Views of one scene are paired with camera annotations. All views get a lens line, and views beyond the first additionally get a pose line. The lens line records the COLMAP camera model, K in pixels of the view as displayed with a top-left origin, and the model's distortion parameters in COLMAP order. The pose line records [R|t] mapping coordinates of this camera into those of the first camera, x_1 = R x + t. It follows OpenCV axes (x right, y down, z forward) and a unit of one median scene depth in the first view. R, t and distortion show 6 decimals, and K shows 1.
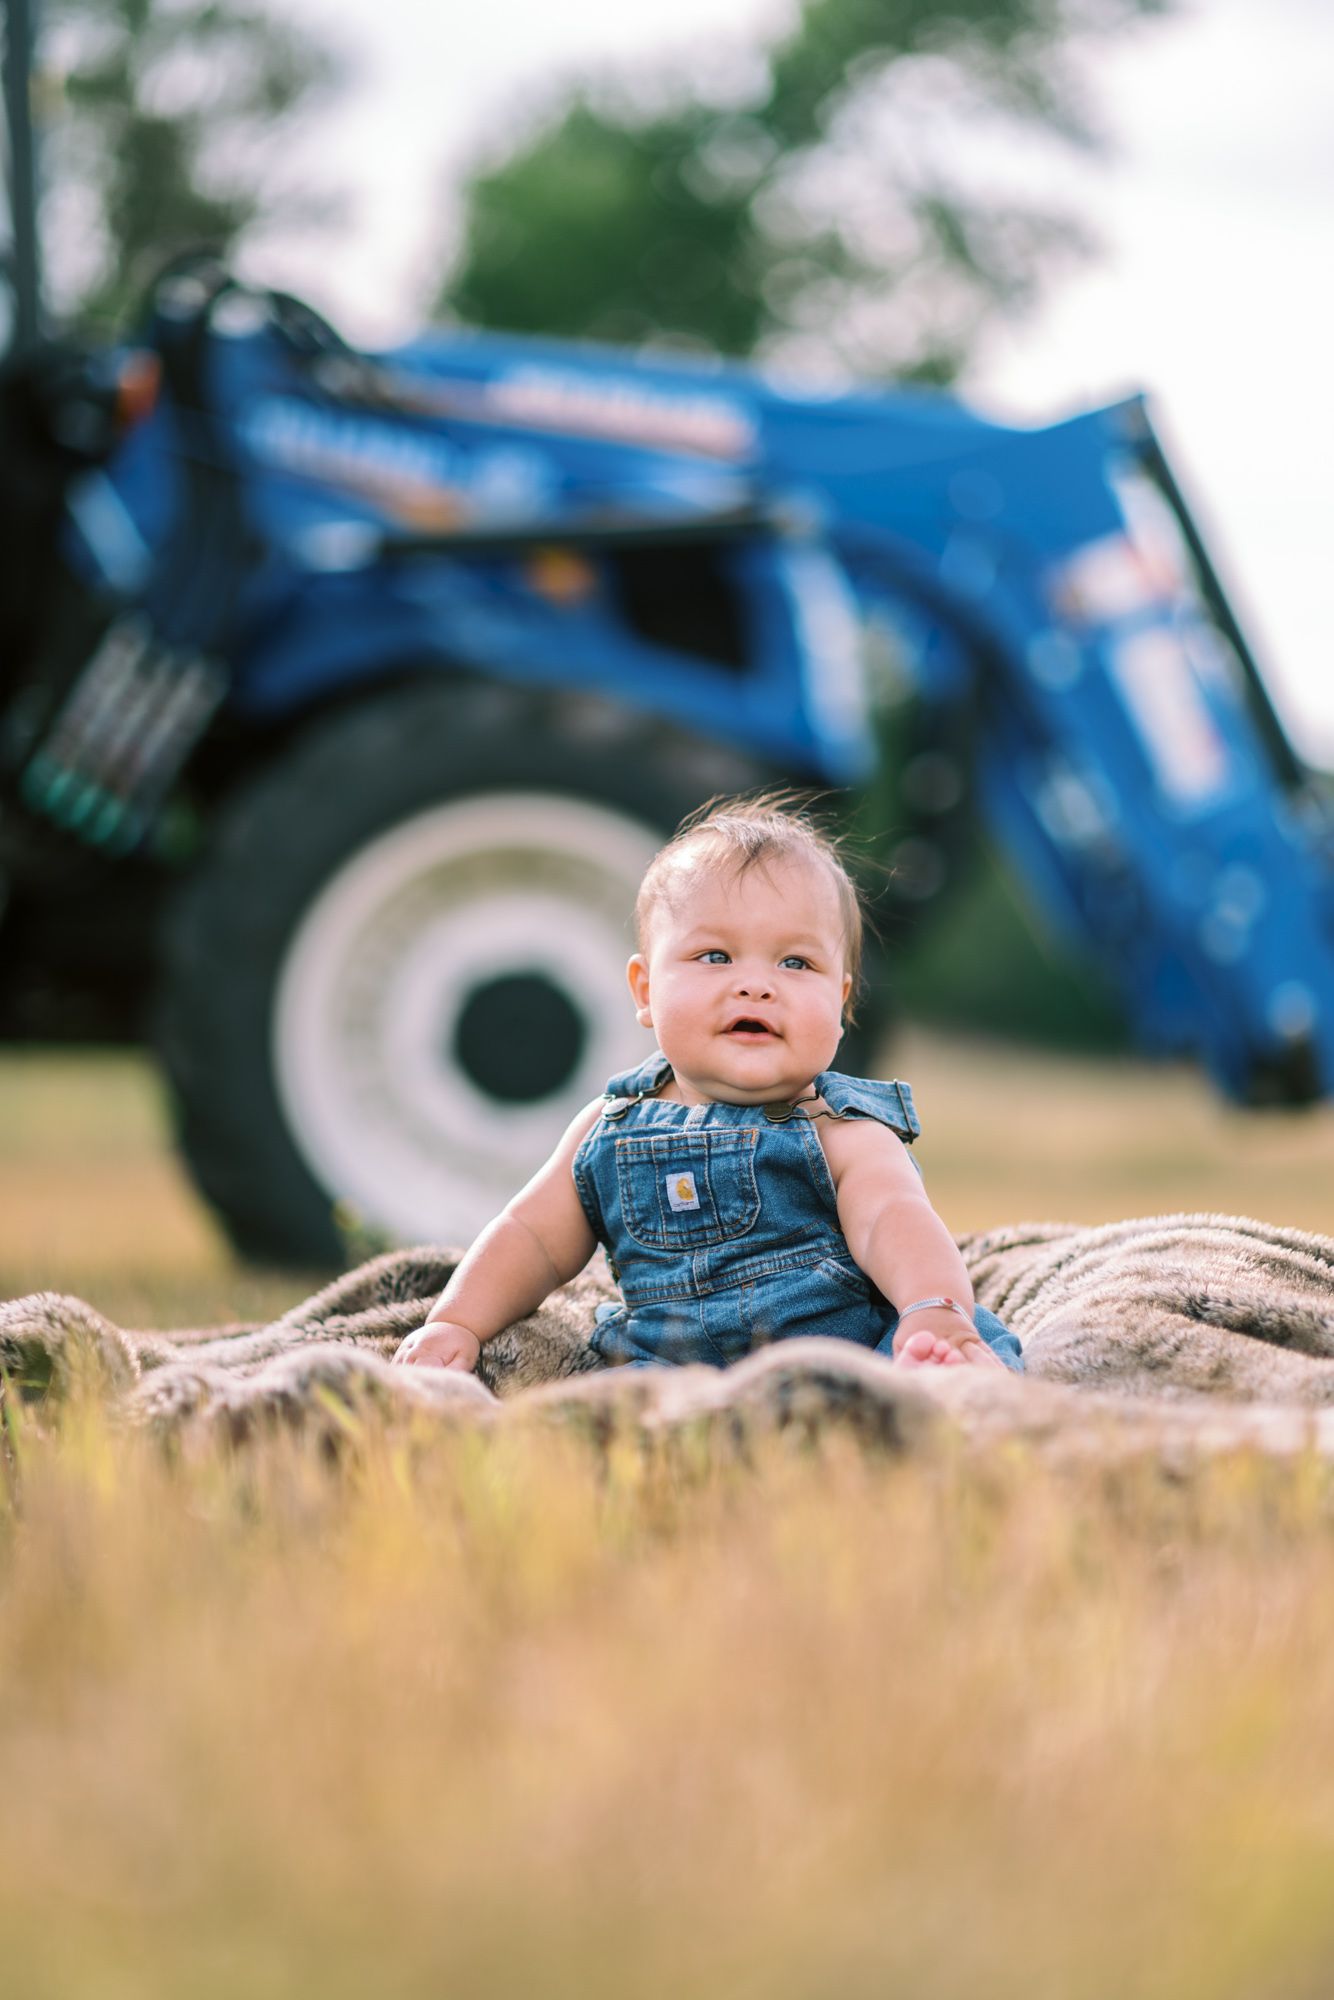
lens RADIAL K [[5119.3, 0, 657.9], [0, 5119.3, 1001.1], [0, 0, 1]] dist [0.073166, 0.000000]
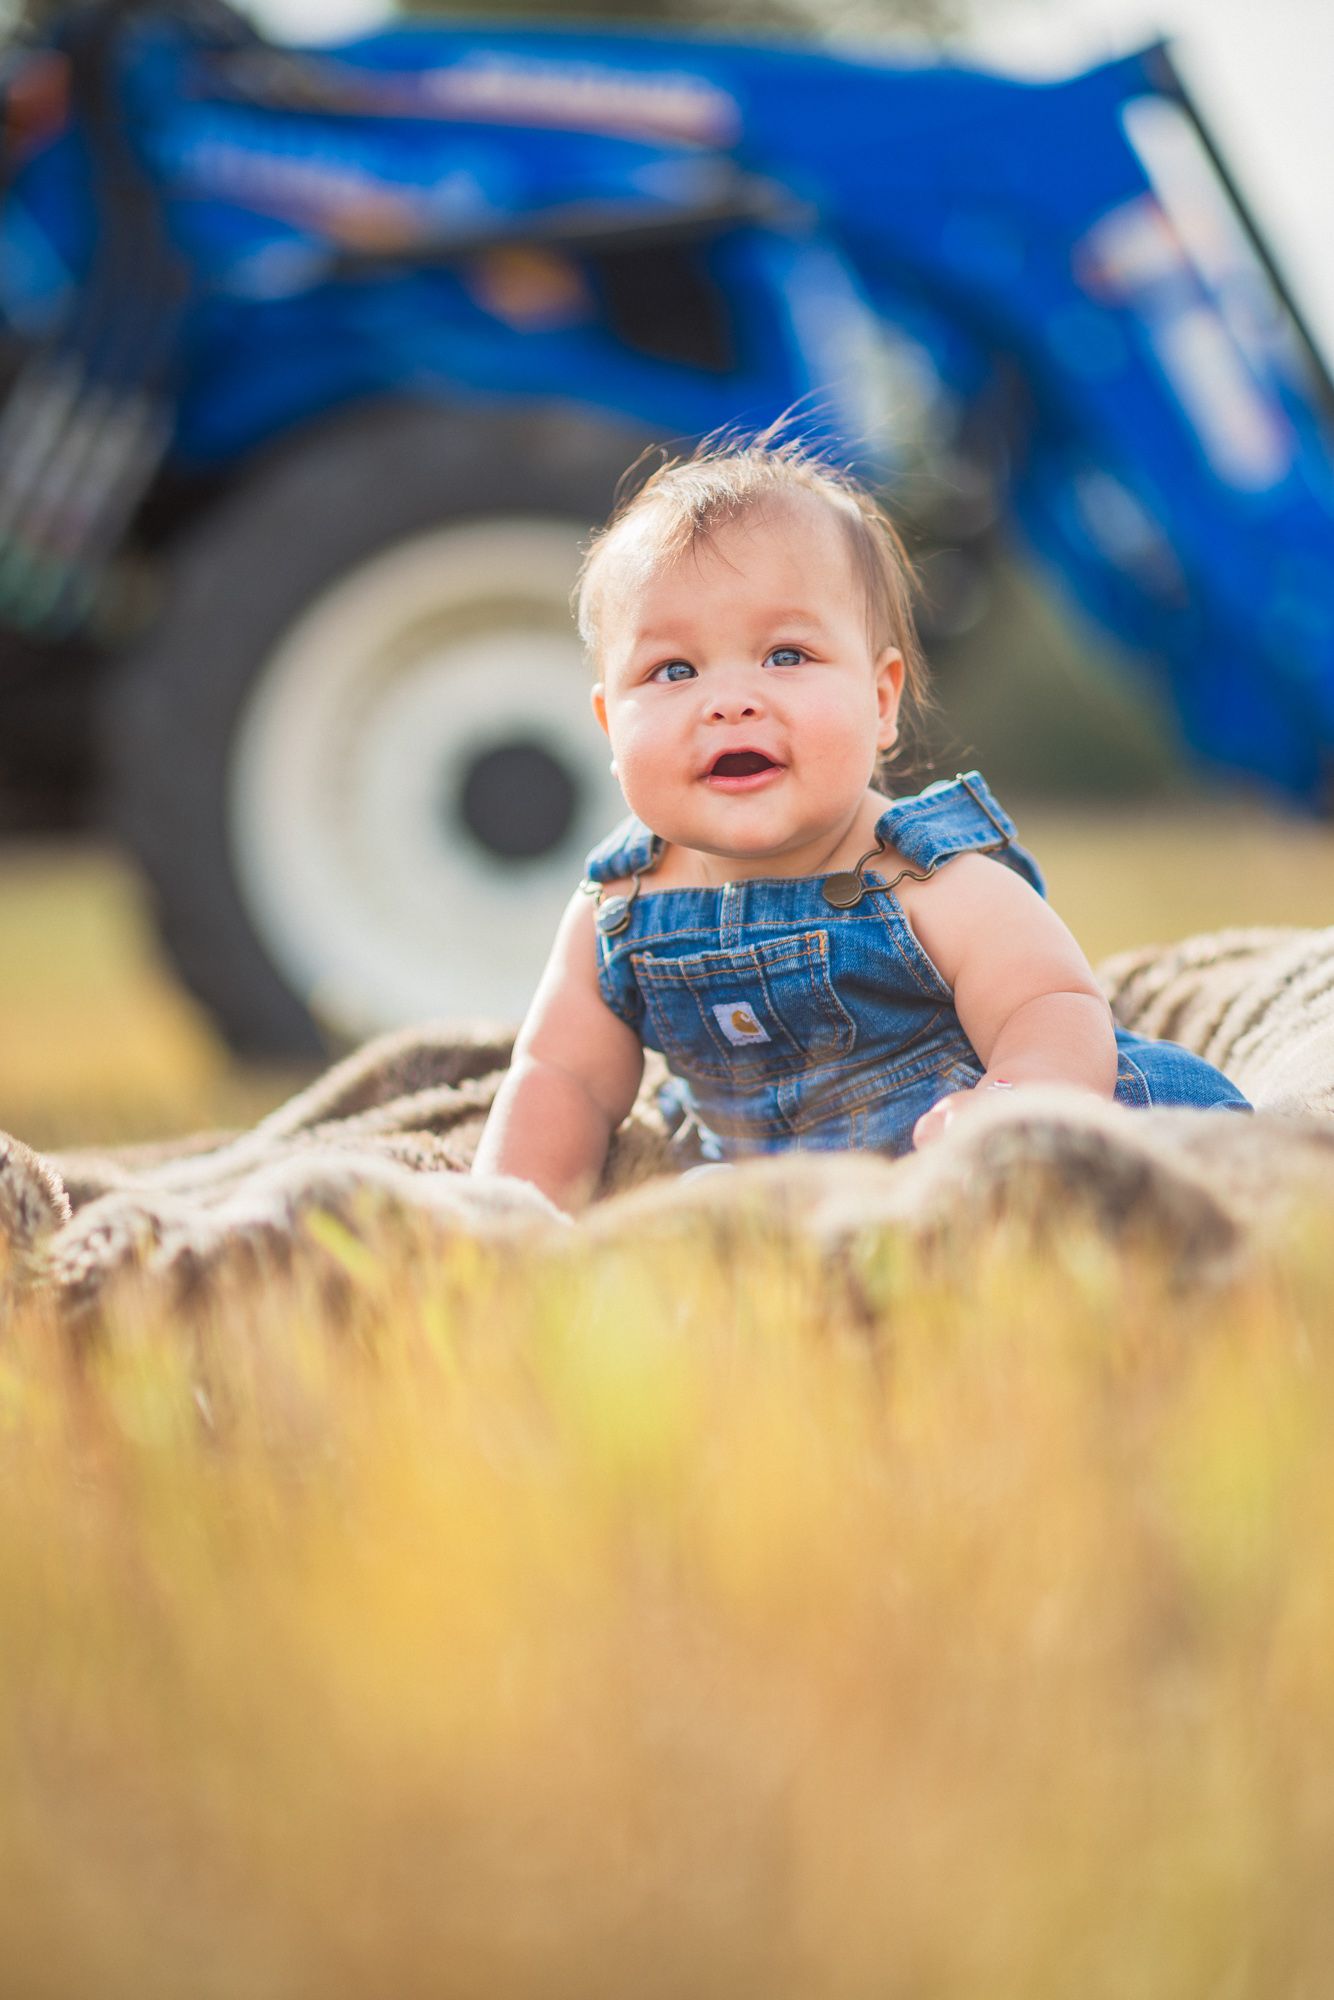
lens RADIAL K [[5119.3, 0, 671.8], [0, 5119.3, 996.4], [0, 0, 1]] dist [0.073166, 0.000000]
pose [[0.997457, -0.071177, 0.003659, -0.014790], [0.070973, 0.996668, 0.040203, 0.017625], [-0.006508, -0.039841, 0.999185, 0.252483]]
